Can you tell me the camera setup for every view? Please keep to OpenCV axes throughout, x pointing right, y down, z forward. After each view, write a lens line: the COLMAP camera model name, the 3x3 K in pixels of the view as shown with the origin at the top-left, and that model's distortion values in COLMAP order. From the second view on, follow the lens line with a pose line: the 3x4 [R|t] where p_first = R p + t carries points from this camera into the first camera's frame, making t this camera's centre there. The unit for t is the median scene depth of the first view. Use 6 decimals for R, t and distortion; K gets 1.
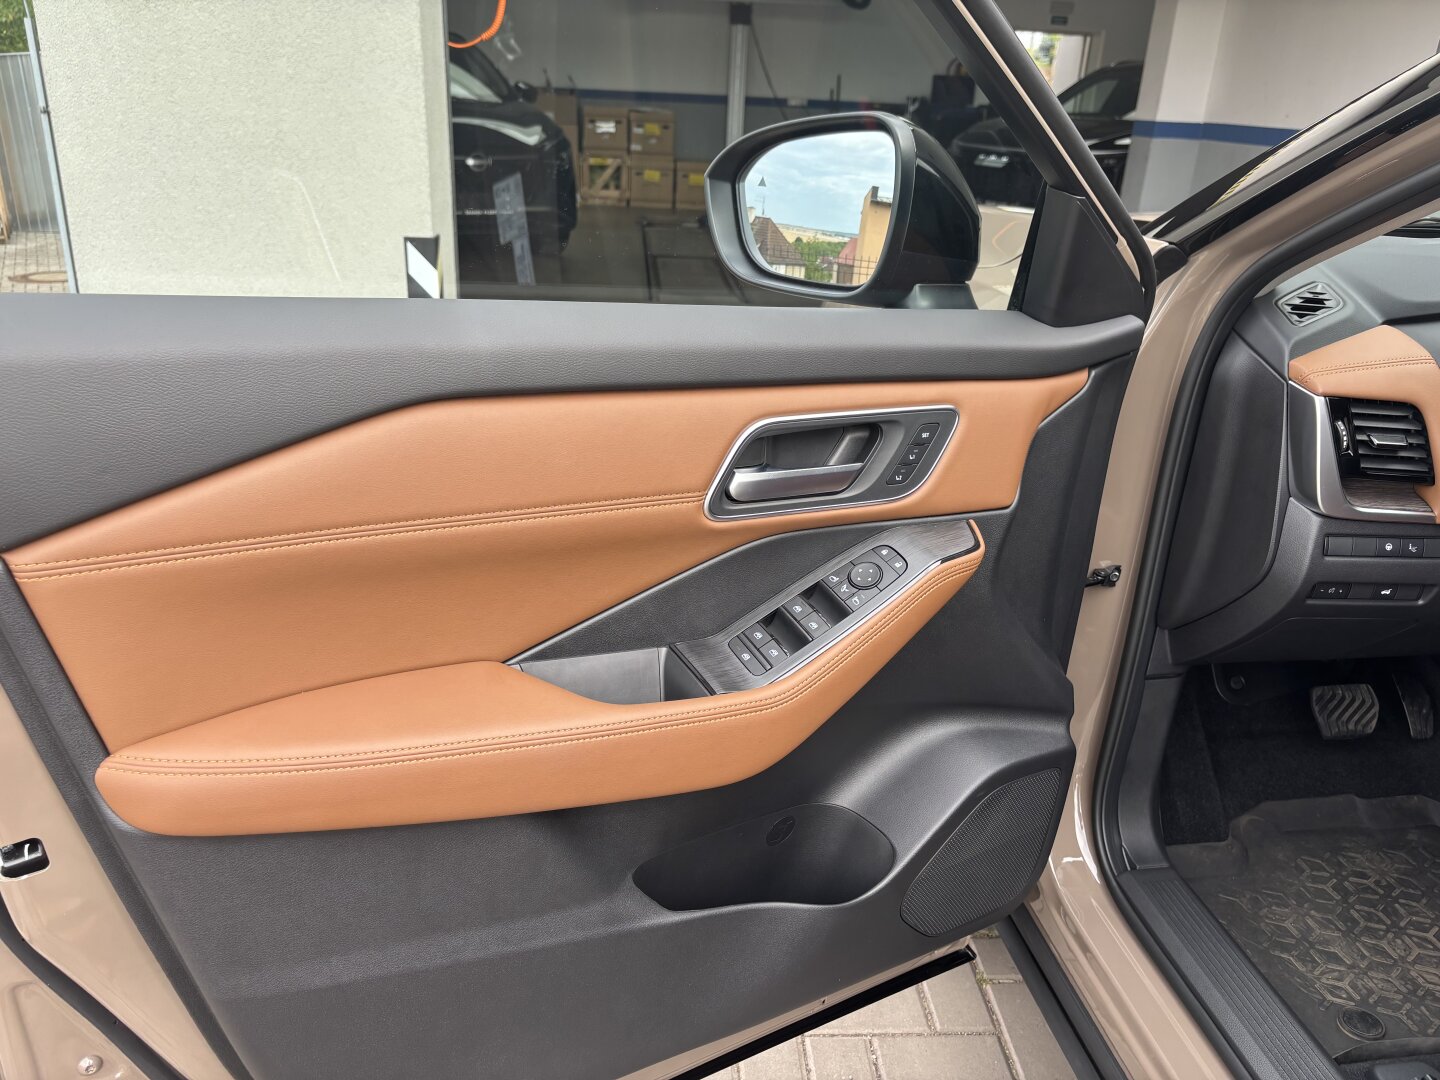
lens RADIAL K [[1113.4, 0, 718.6], [0, 1113.4, 544.0], [0, 0, 1]] dist [0.039133, -0.046644]
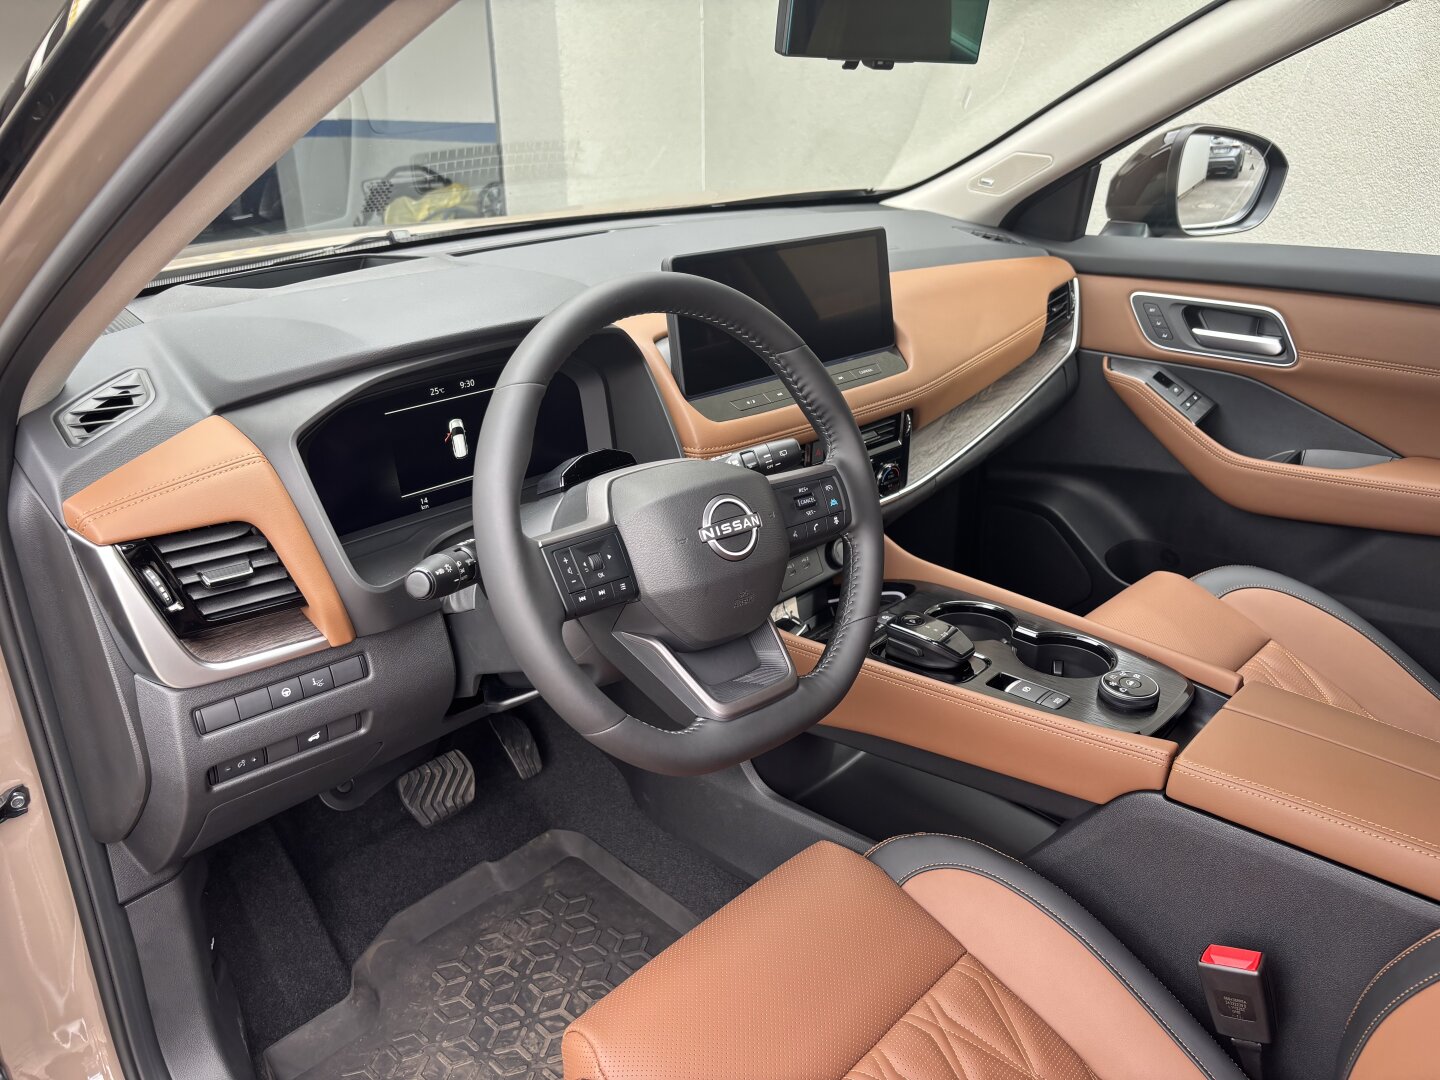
lens RADIAL K [[1113.4, 0, 722.2], [0, 1113.4, 533.4], [0, 0, 1]] dist [0.039133, -0.046644]
pose [[0.788866, -0.274089, 0.550059, 0.404712], [0.275582, 0.957772, 0.082023, -0.079133], [-0.549313, 0.086881, 0.831088, 0.150700]]
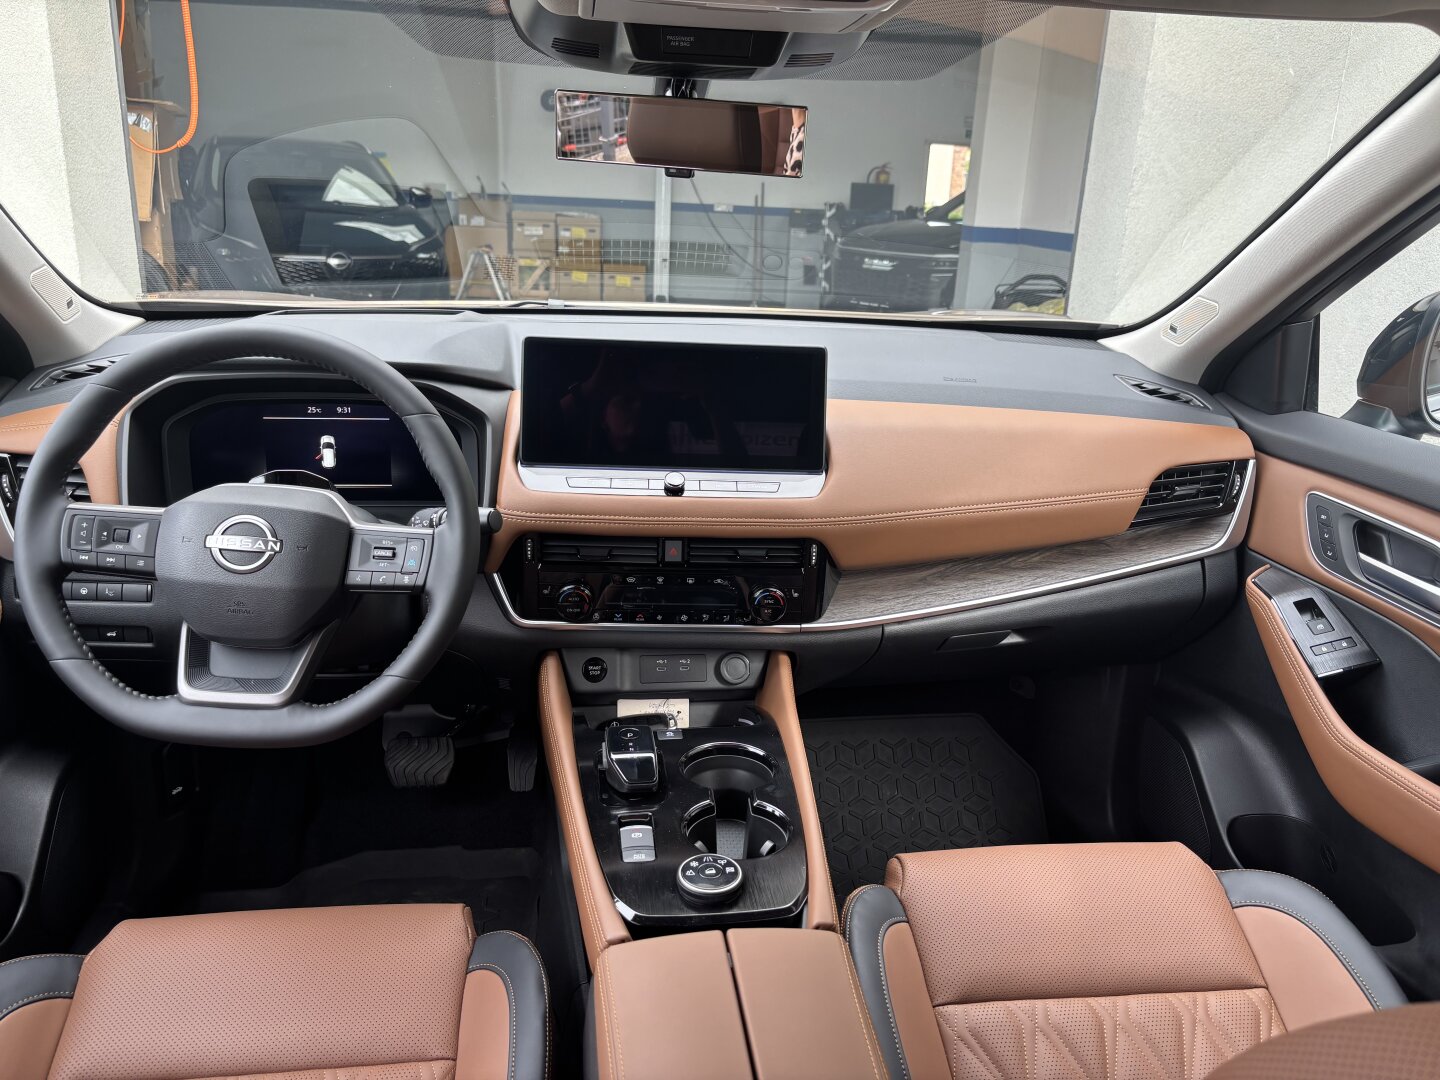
lens RADIAL K [[1113.4, 0, 740.0], [0, 1113.4, 549.7], [0, 0, 1]] dist [0.039133, -0.046644]
pose [[0.999747, 0.009289, -0.020471, 1.168995], [-0.010904, 0.996716, -0.080238, 0.041015], [0.019659, 0.080441, 0.996566, -0.071434]]
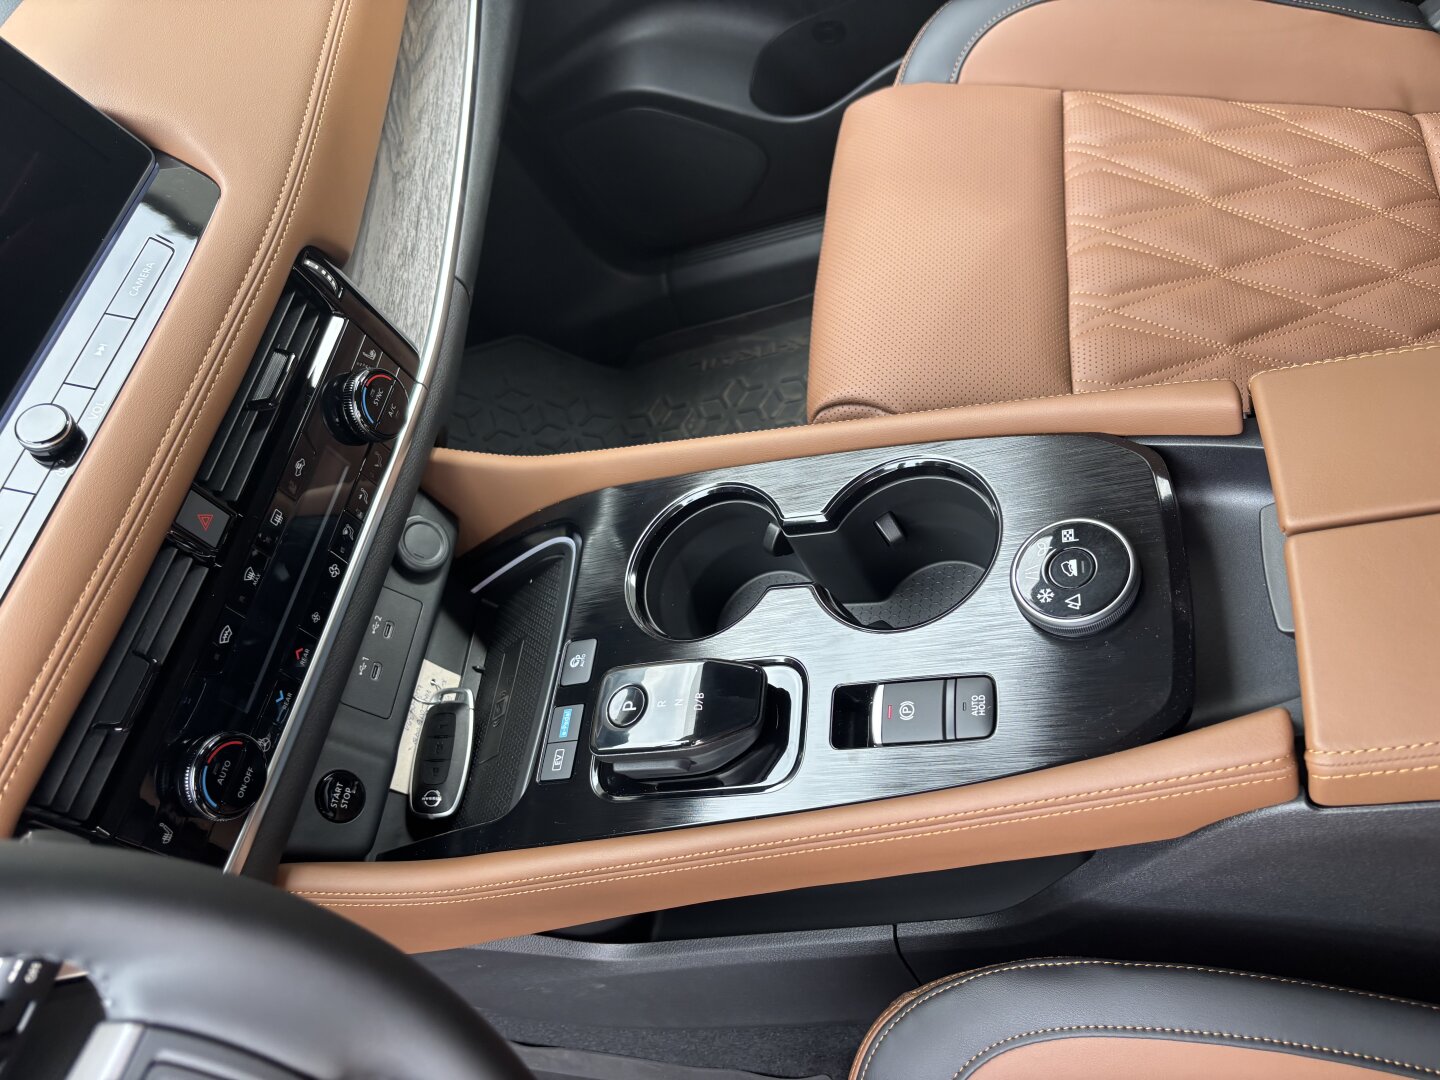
lens RADIAL K [[1113.4, 0, 731.8], [0, 1113.4, 530.7], [0, 0, 1]] dist [0.039133, -0.046644]
pose [[0.239837, -0.881448, 0.406850, 0.944259], [0.750739, 0.434105, 0.497940, -0.106412], [-0.615524, 0.186014, 0.765852, 0.490607]]
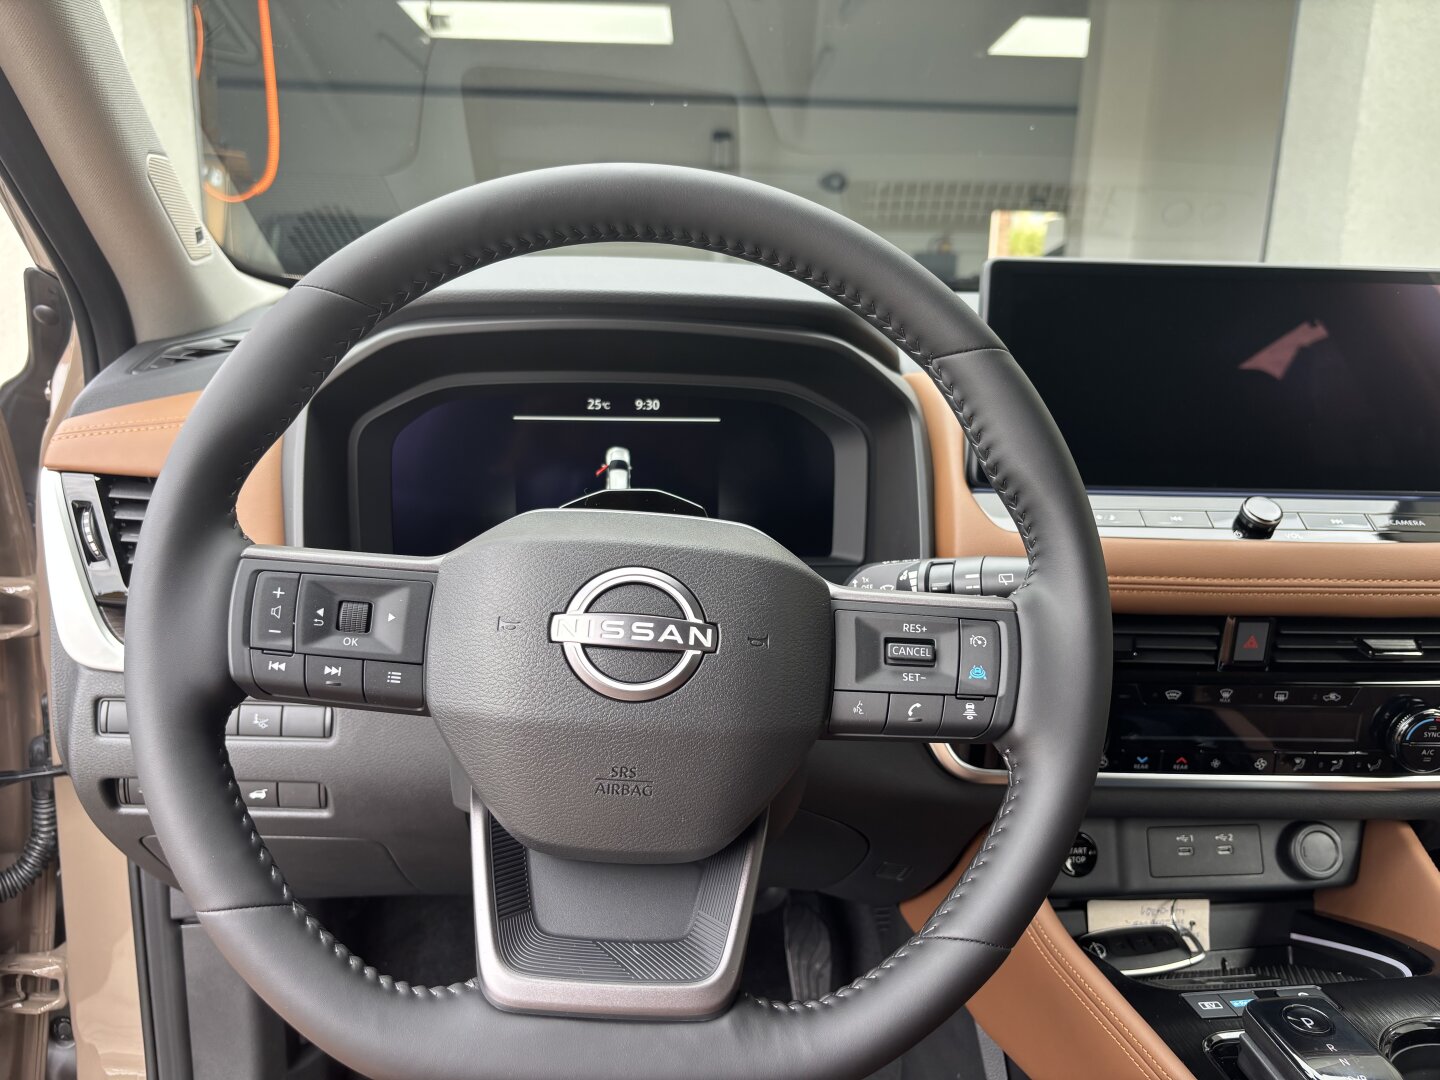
lens RADIAL K [[1113.4, 0, 711.0], [0, 1113.4, 548.0], [0, 0, 1]] dist [0.039133, -0.046644]
pose [[0.997917, -0.001555, -0.064495, 0.840816], [-0.008732, 0.987253, -0.158921, 0.005110], [0.063920, 0.159153, 0.985183, 0.377031]]
